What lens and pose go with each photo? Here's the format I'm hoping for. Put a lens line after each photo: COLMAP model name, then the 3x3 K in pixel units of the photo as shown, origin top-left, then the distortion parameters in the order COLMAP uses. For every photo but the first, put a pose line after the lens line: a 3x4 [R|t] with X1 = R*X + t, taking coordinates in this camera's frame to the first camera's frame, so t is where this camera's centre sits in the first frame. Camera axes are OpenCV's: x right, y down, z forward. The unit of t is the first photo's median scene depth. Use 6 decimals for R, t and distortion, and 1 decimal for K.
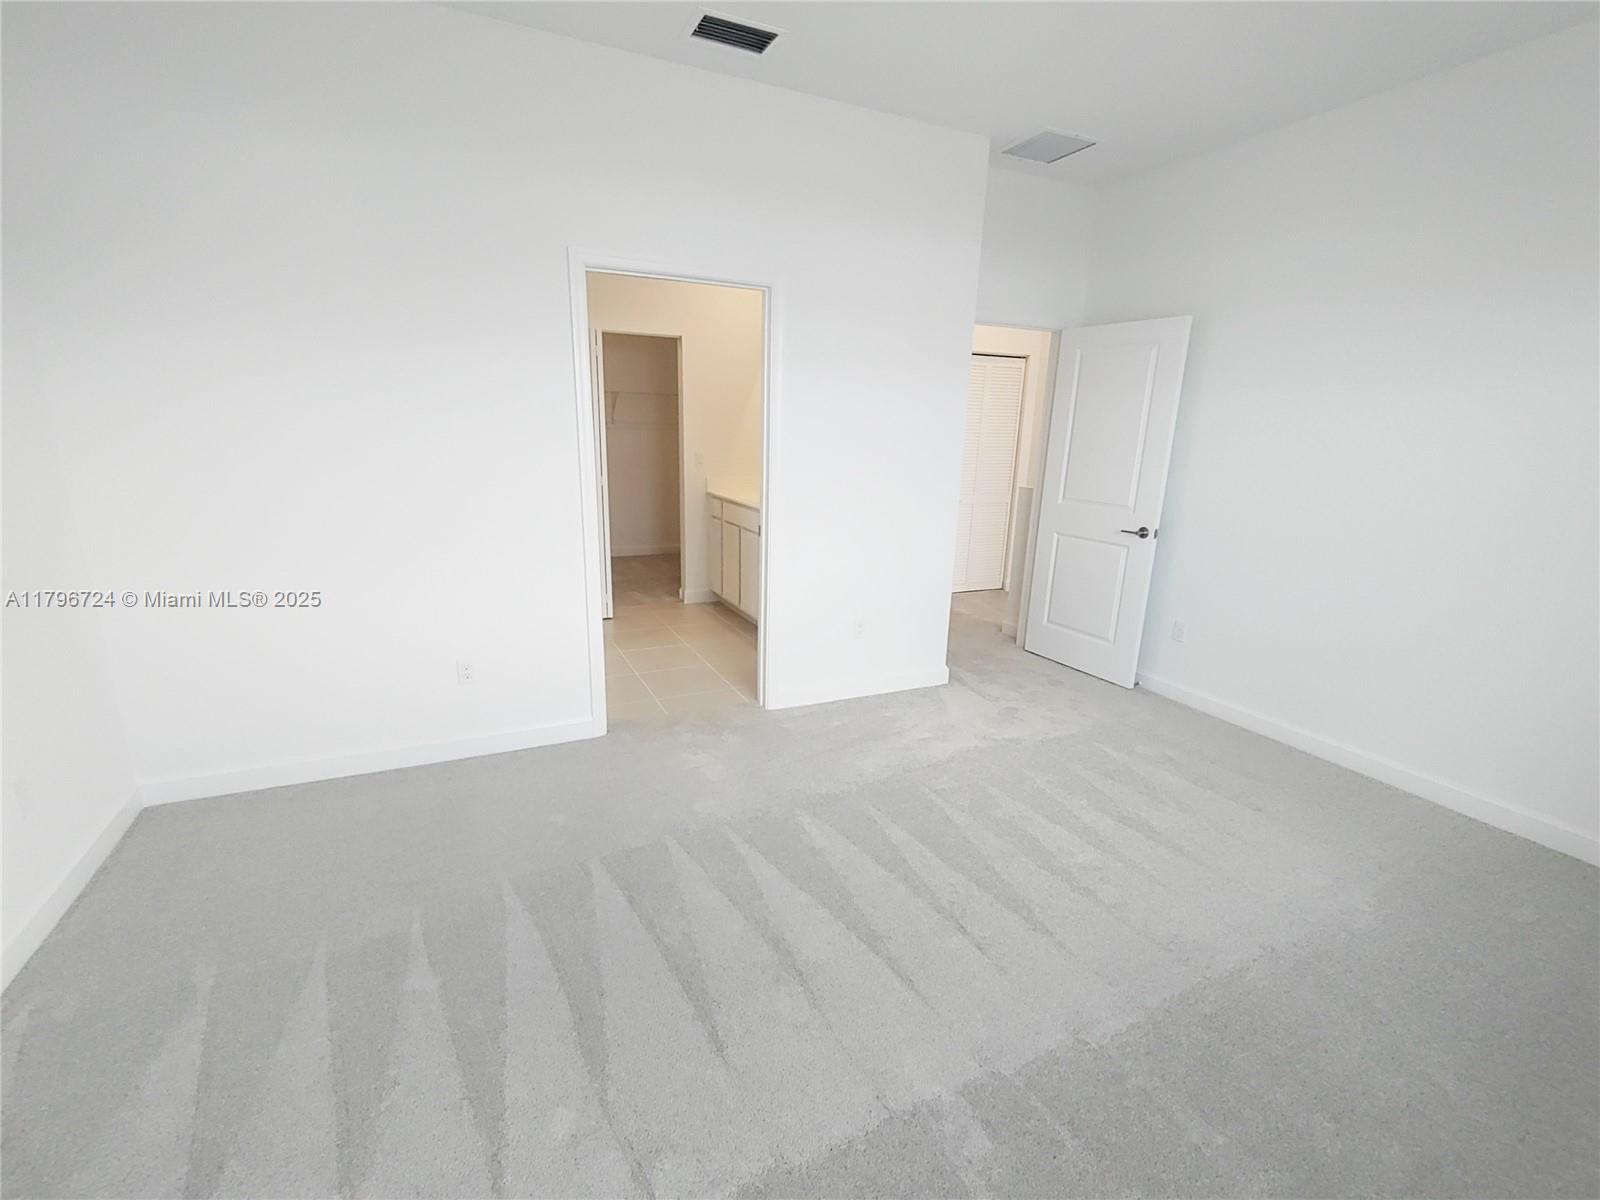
lens RADIAL K [[718.8, 0, 790.5], [0, 718.8, 603.9], [0, 0, 1]] dist [0.001354, -0.000292]
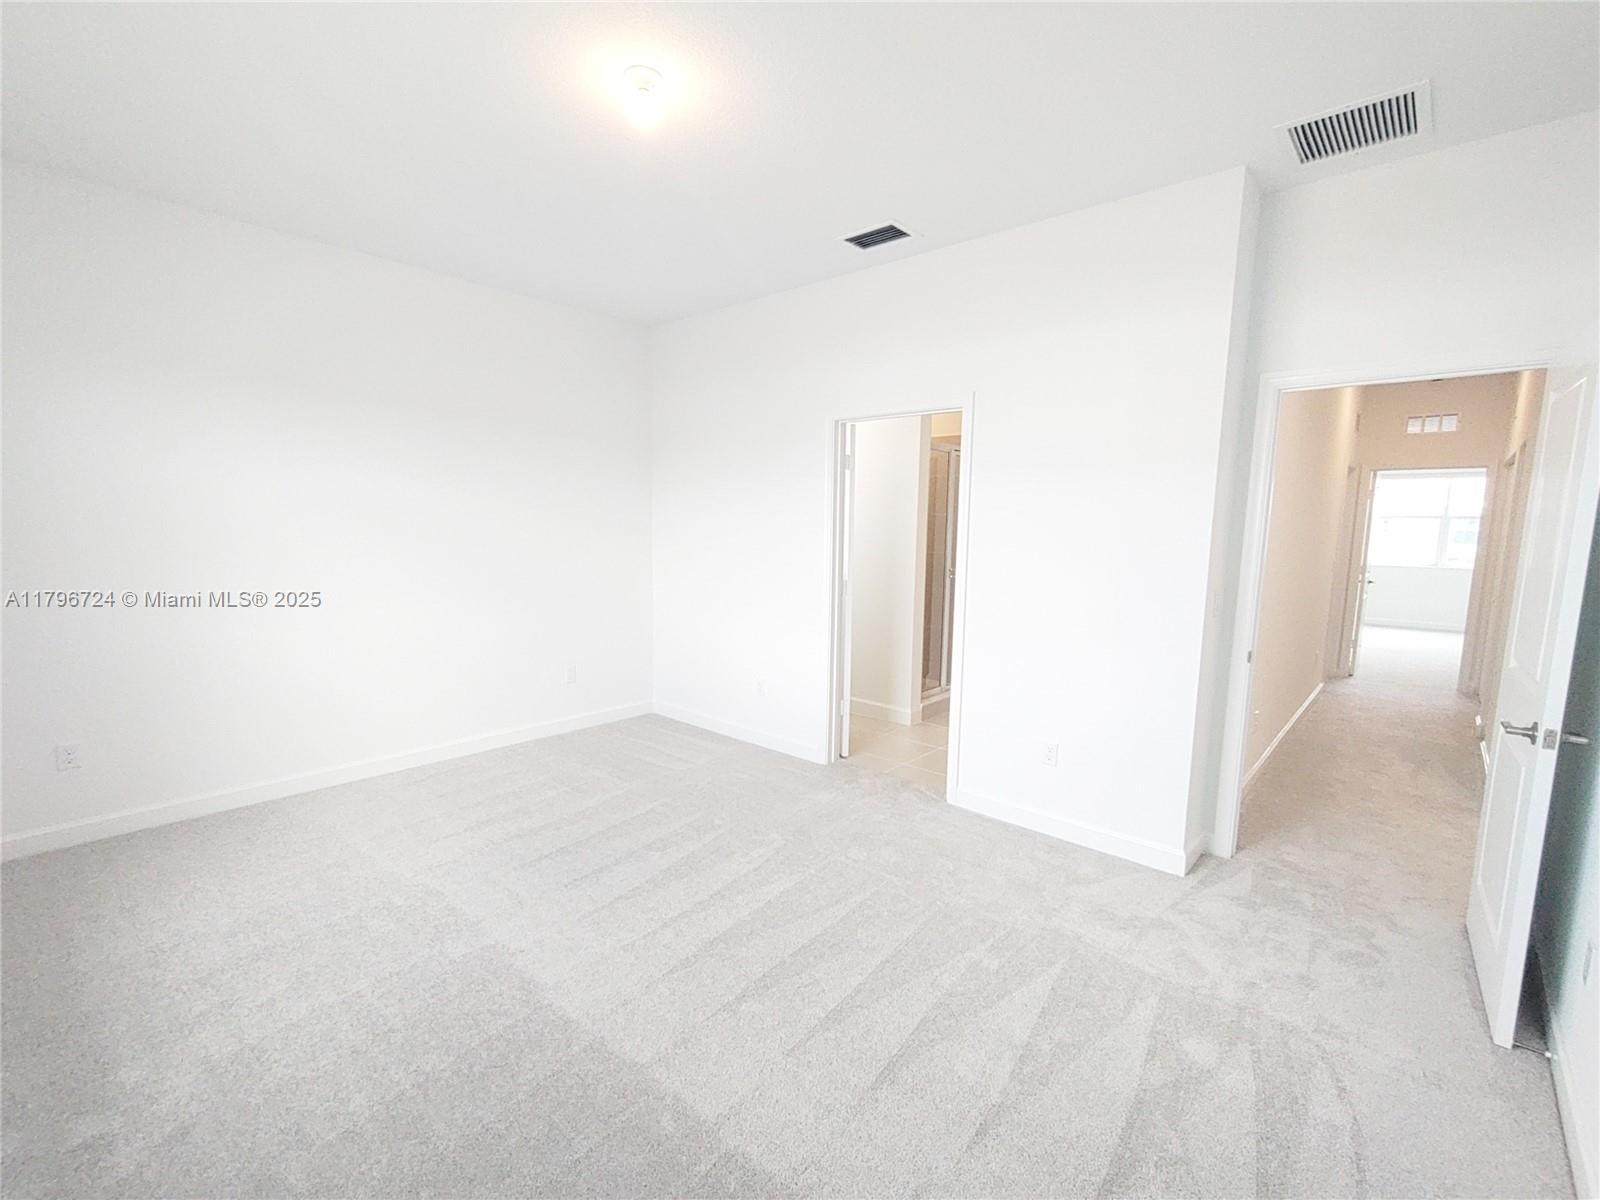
lens RADIAL K [[718.8, 0, 795.7], [0, 718.8, 607.1], [0, 0, 1]] dist [0.001354, -0.000292]
pose [[0.388009, 0.090493, -0.917202, 3.314403], [-0.226298, 0.974058, 0.000371, -0.307915], [0.893442, 0.207417, 0.398422, 1.436730]]
